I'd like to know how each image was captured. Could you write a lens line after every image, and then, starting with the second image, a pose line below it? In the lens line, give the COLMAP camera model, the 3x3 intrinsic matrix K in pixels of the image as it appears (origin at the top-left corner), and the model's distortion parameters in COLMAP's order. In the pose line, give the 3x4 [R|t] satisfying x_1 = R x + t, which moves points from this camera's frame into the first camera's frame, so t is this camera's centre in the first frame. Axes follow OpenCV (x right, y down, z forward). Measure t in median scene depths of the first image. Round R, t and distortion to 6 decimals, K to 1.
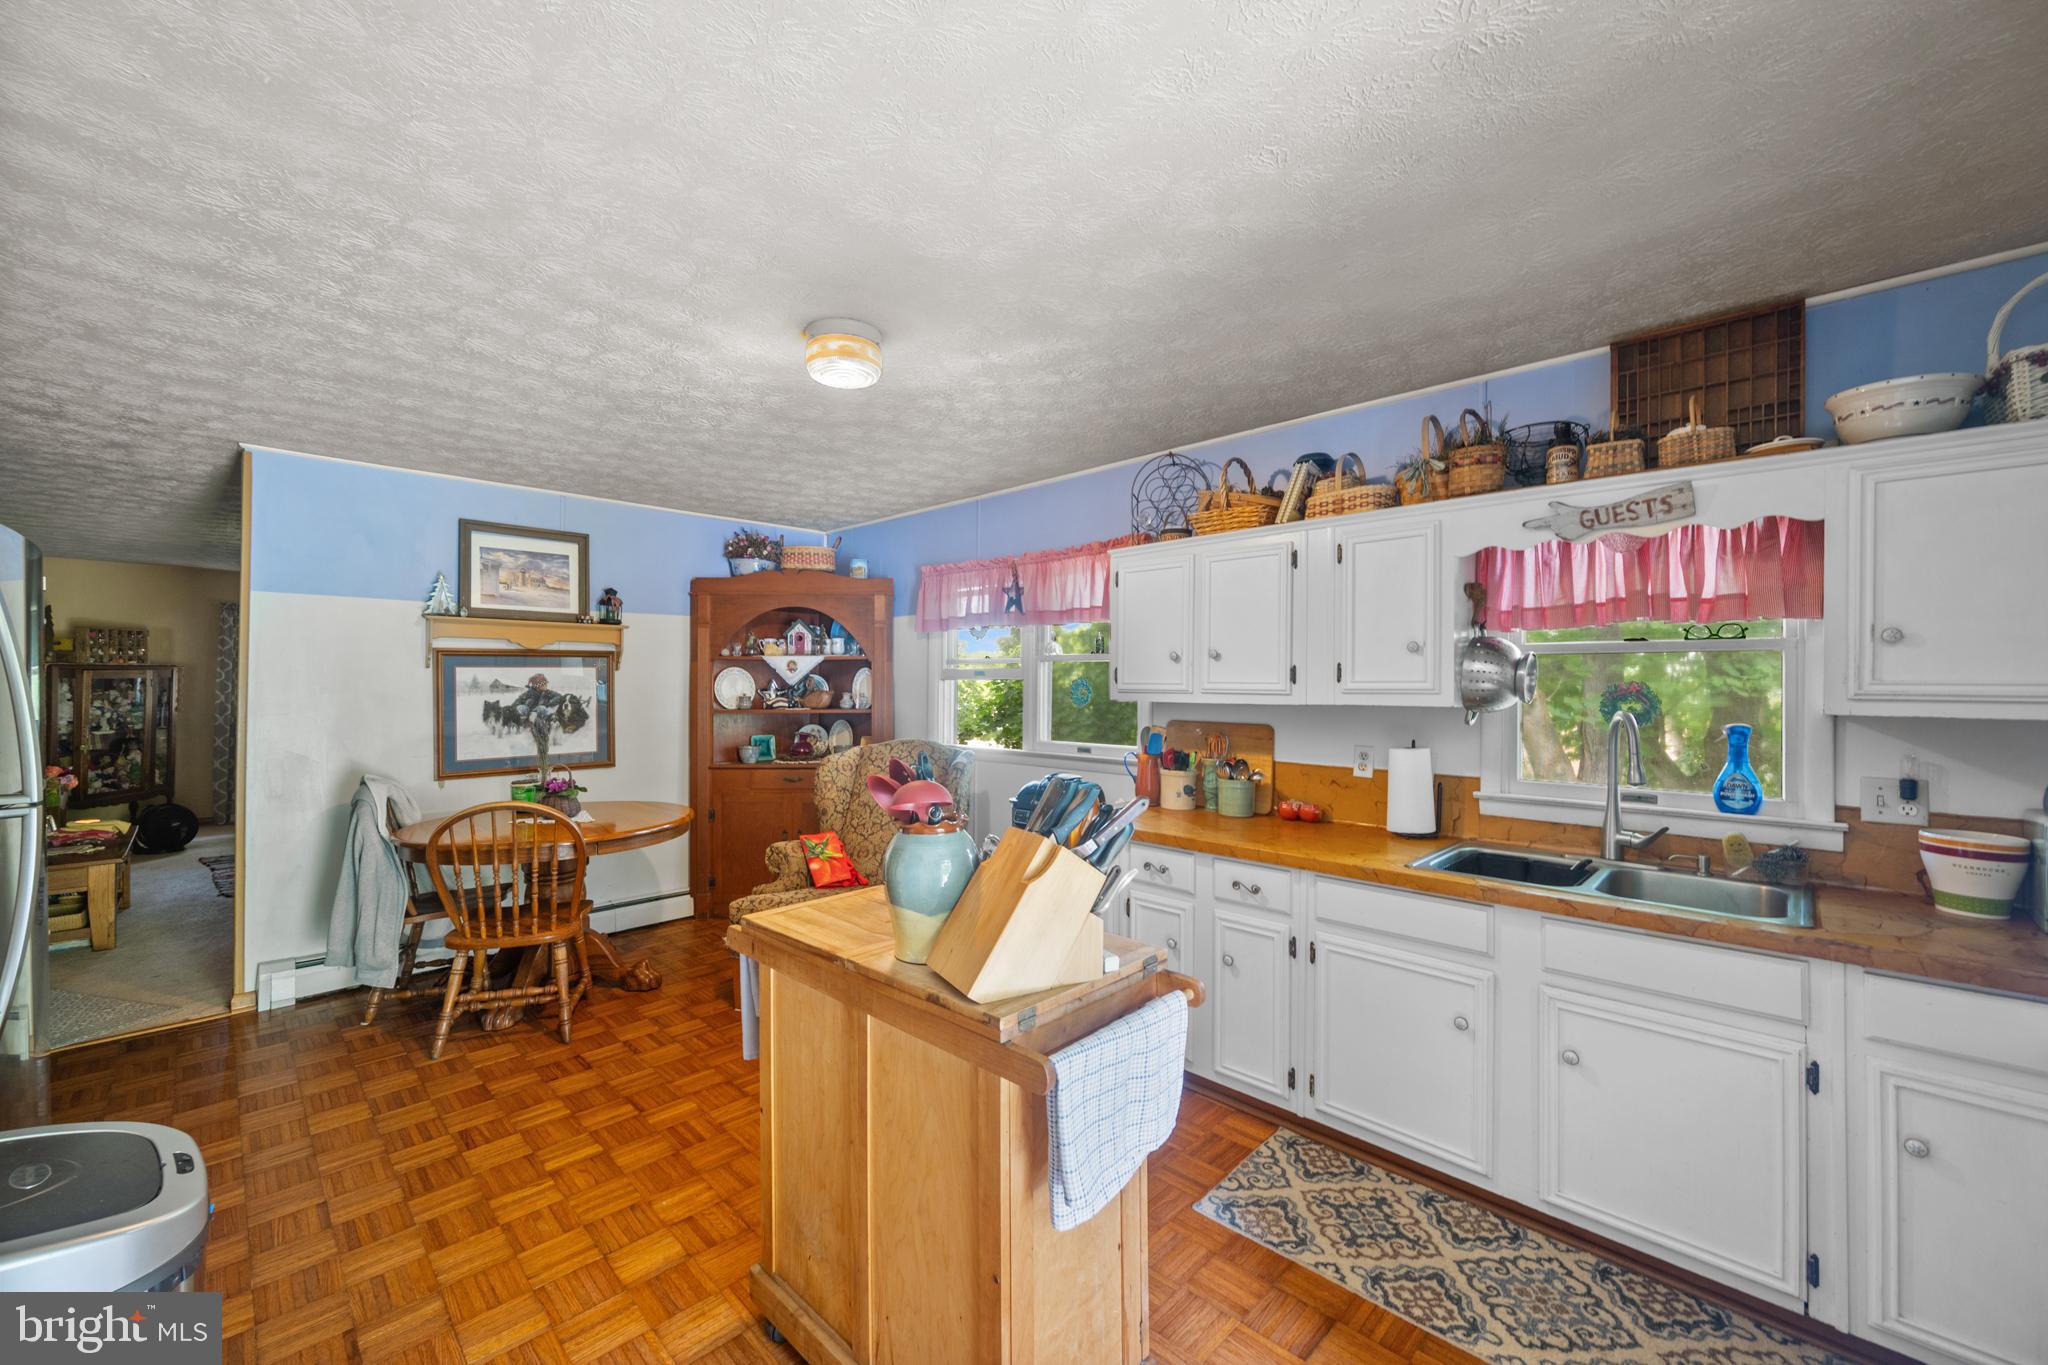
lens RADIAL K [[808.8, 0, 1024.0], [0, 808.8, 682.5], [0, 0, 1]] dist [0.001448, 0.000127]
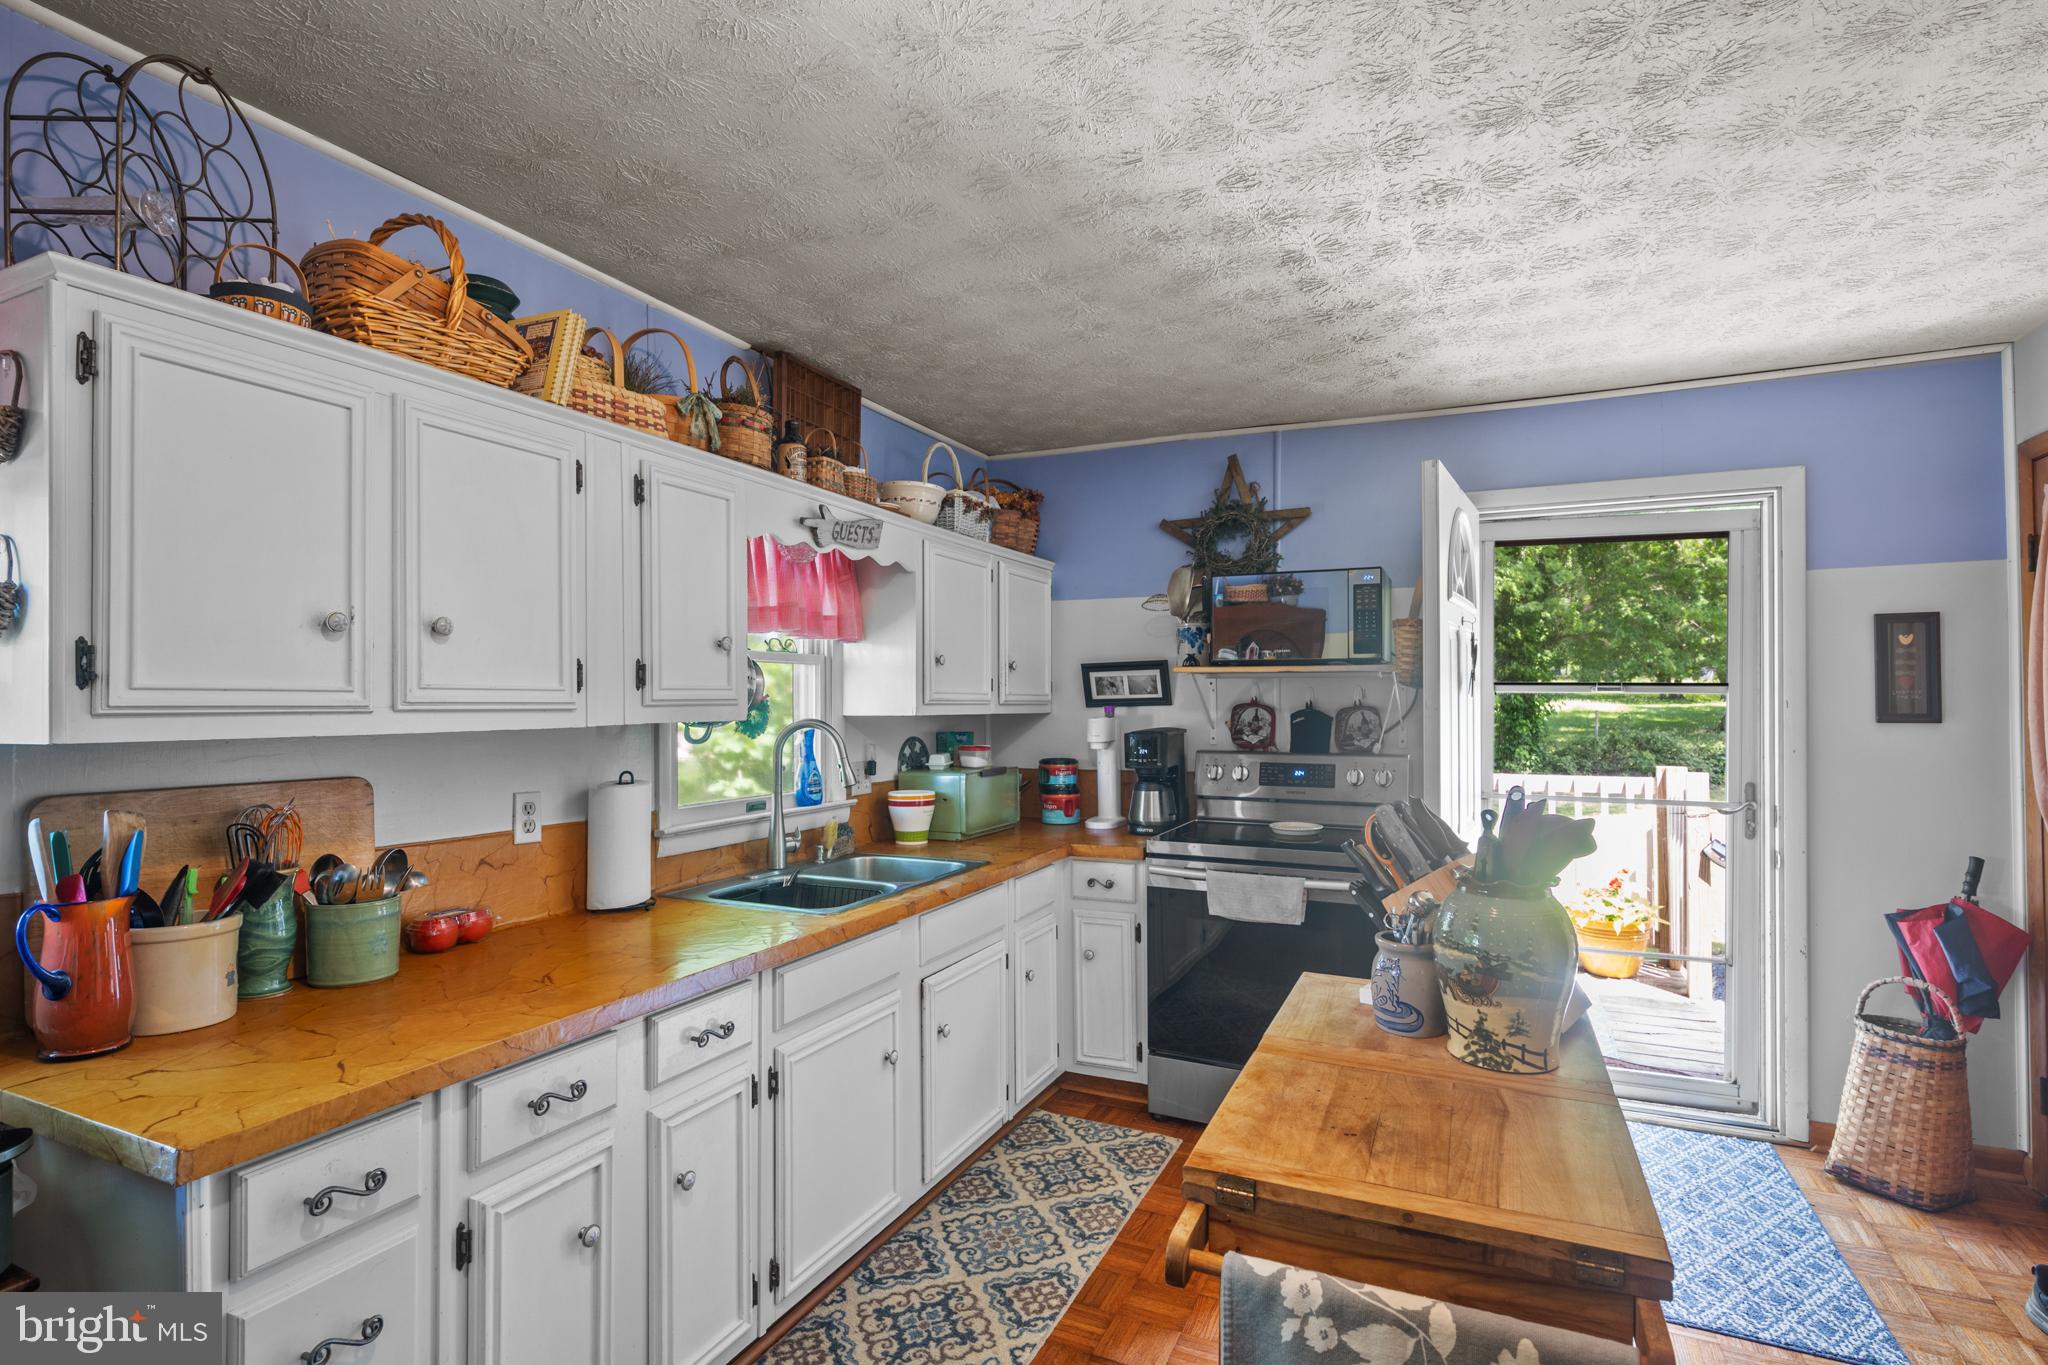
lens RADIAL K [[1009.6, 0, 1038.0], [0, 1009.6, 698.3], [0, 0, 1]] dist [0.000947, 0.000620]
pose [[-0.340805, -0.006055, 0.940115, -0.601105], [-0.005128, 0.999976, 0.004582, 0.001379], [-0.940120, -0.003260, -0.340828, 1.231549]]
